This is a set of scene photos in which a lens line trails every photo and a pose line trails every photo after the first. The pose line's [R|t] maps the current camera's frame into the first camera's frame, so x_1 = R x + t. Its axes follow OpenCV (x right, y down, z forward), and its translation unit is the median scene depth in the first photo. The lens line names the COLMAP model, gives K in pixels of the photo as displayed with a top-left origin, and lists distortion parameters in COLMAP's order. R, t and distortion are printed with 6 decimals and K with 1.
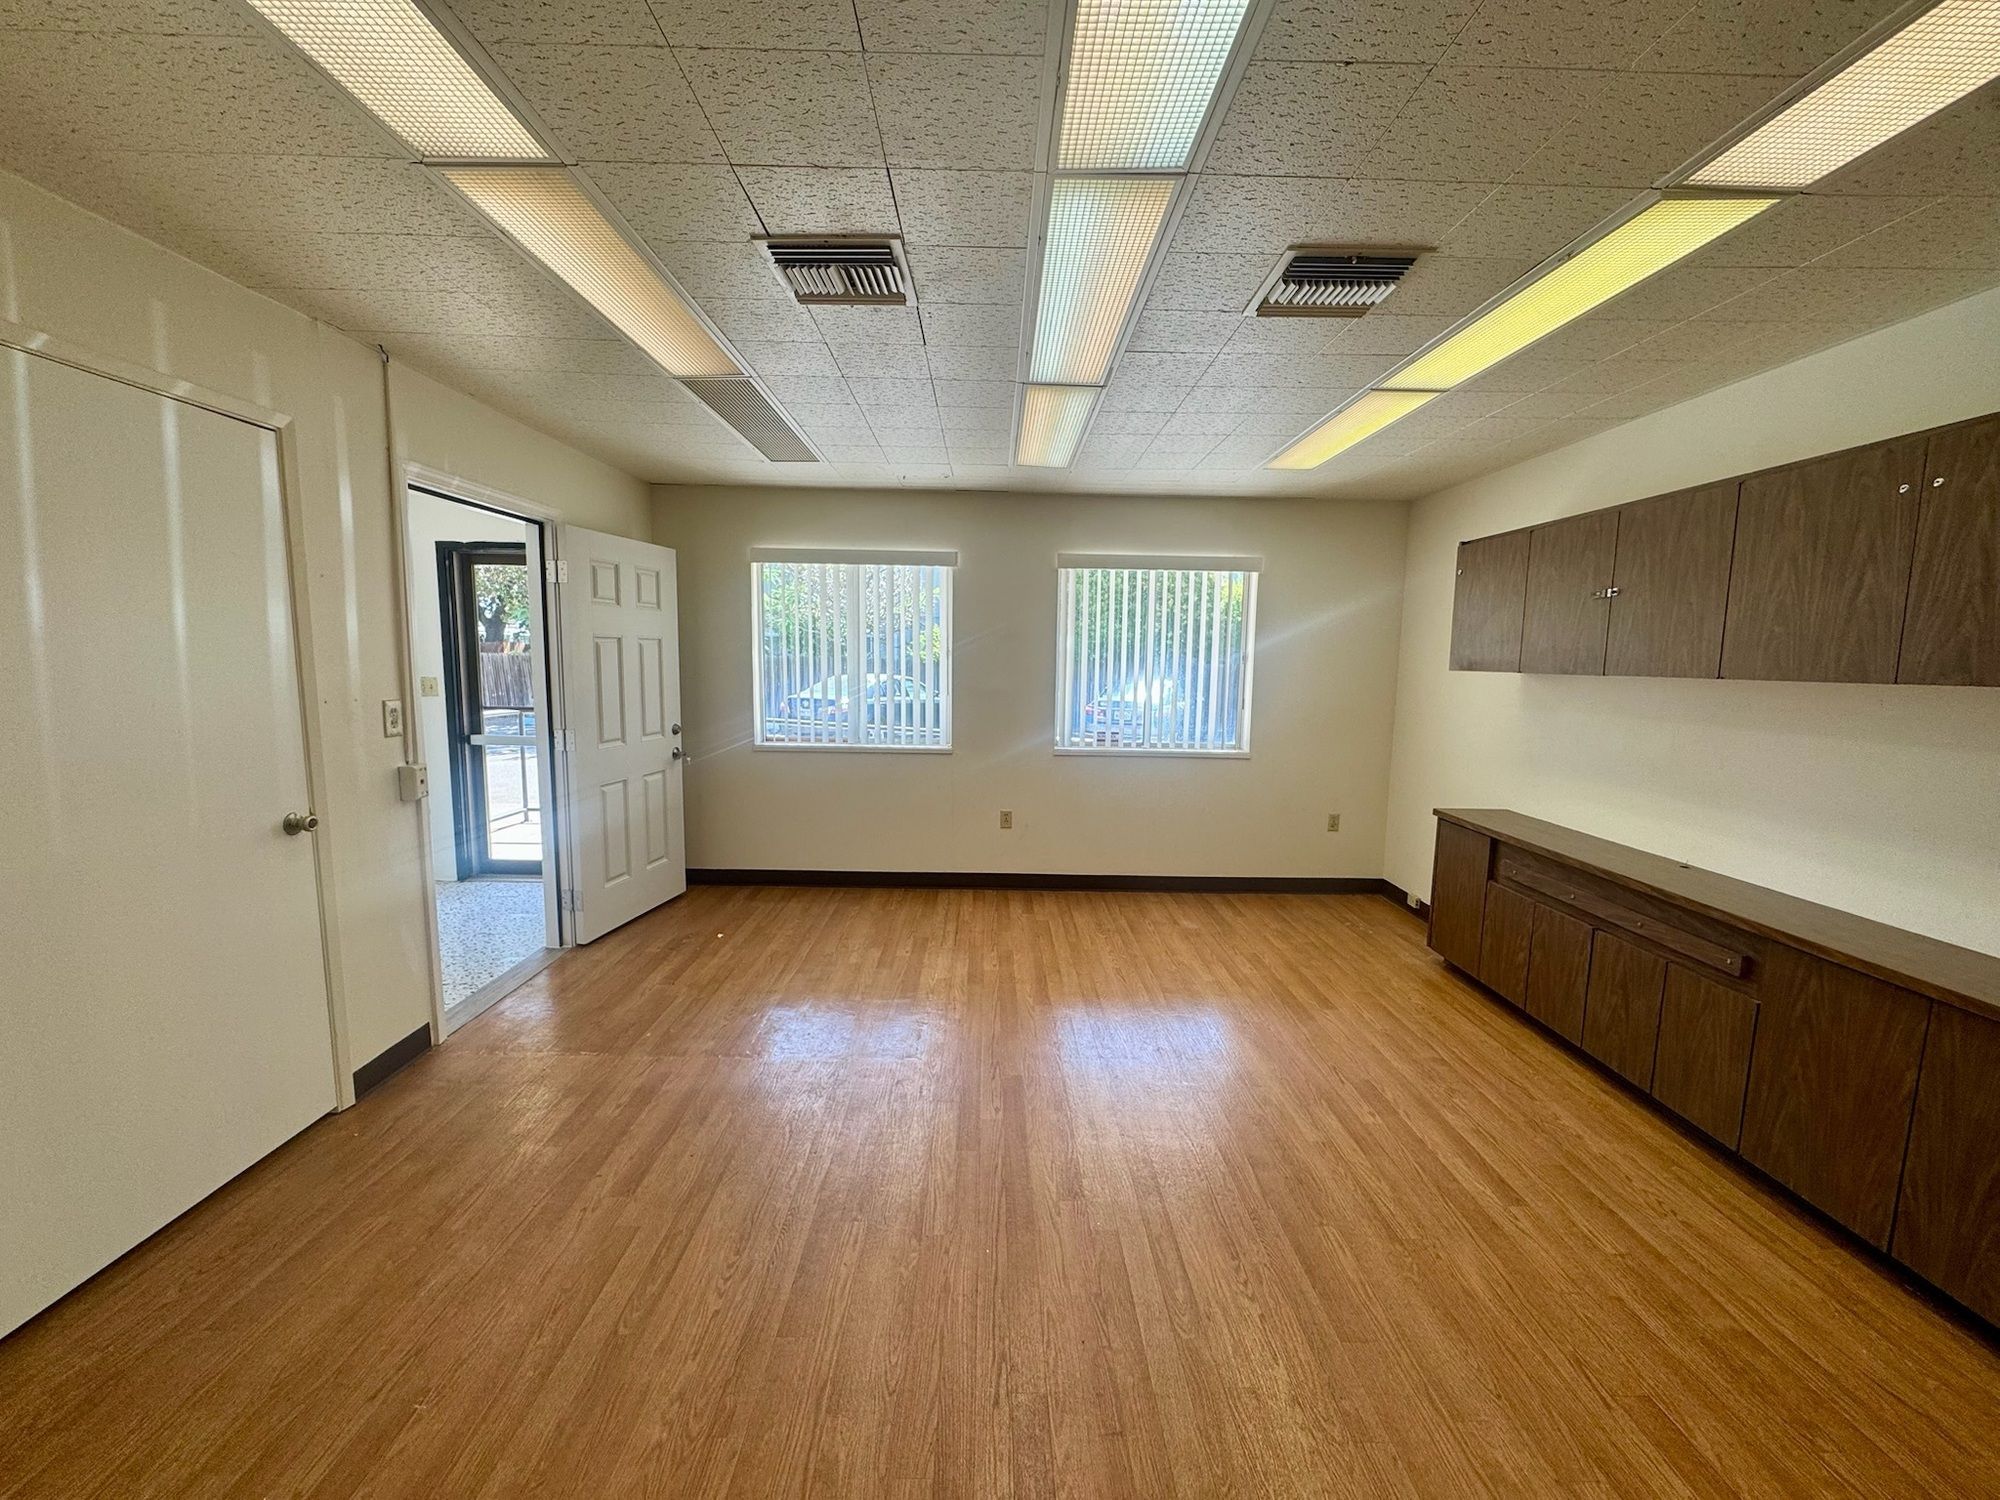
lens RADIAL K [[797.1, 0, 999.1], [0, 797.1, 746.8], [0, 0, 1]] dist [-0.002209, -0.000813]
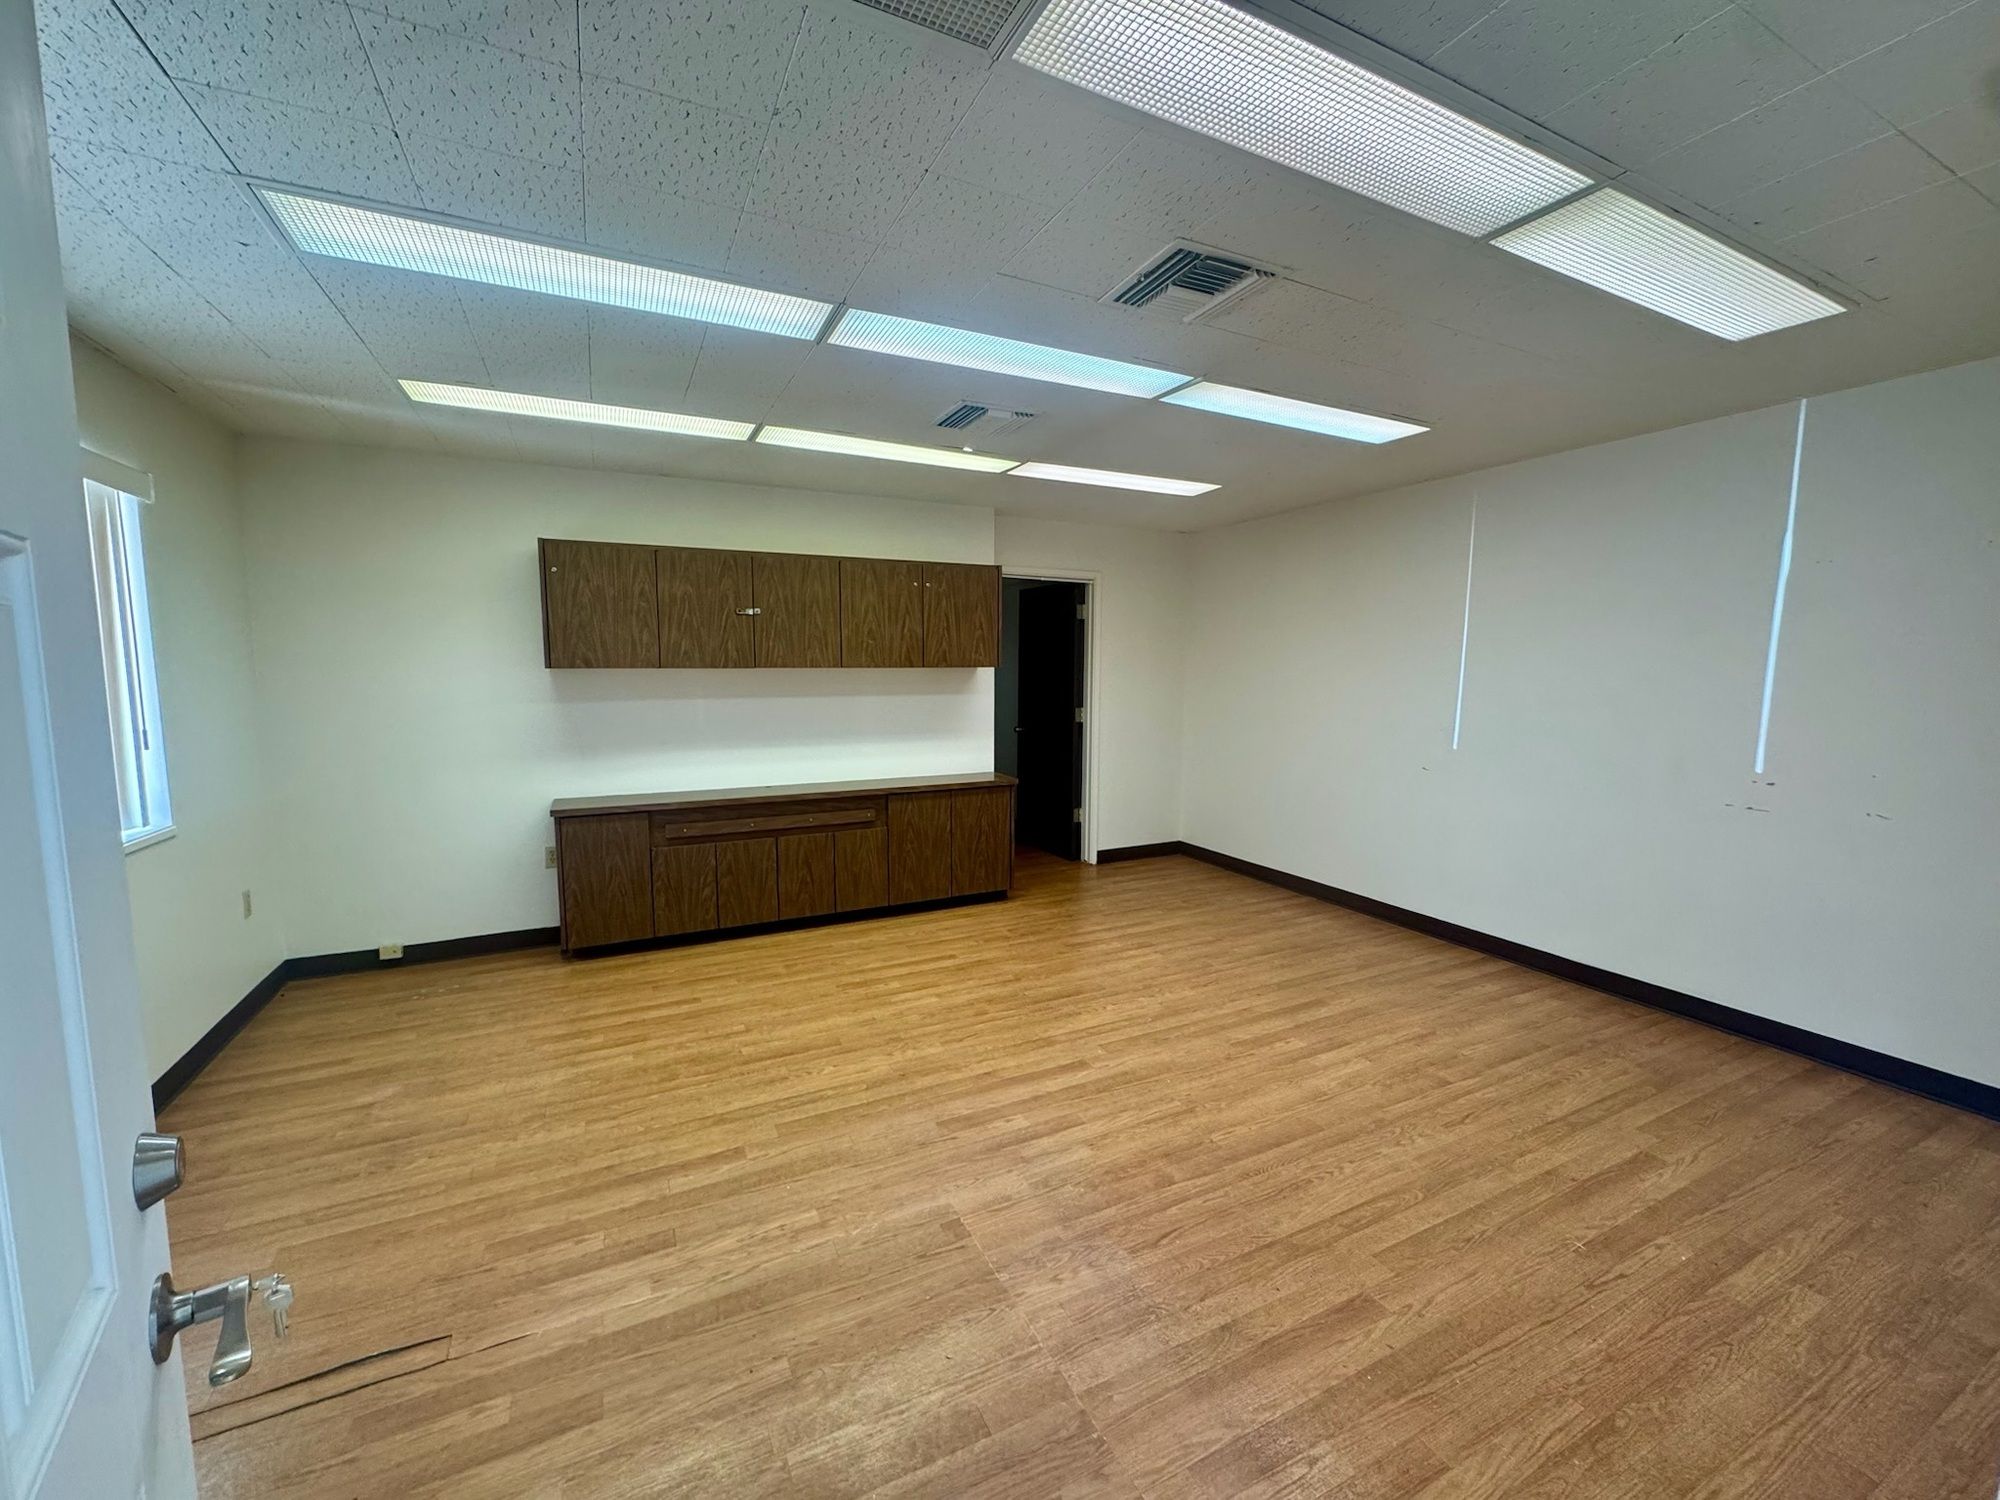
lens RADIAL K [[797.1, 0, 1002.4], [0, 797.1, 748.9], [0, 0, 1]] dist [-0.002209, -0.000813]
pose [[-0.436404, -0.111544, 0.892810, -0.687036], [0.093123, 0.981357, 0.168125, -0.133900], [-0.894919, 0.156511, -0.417881, 1.119571]]
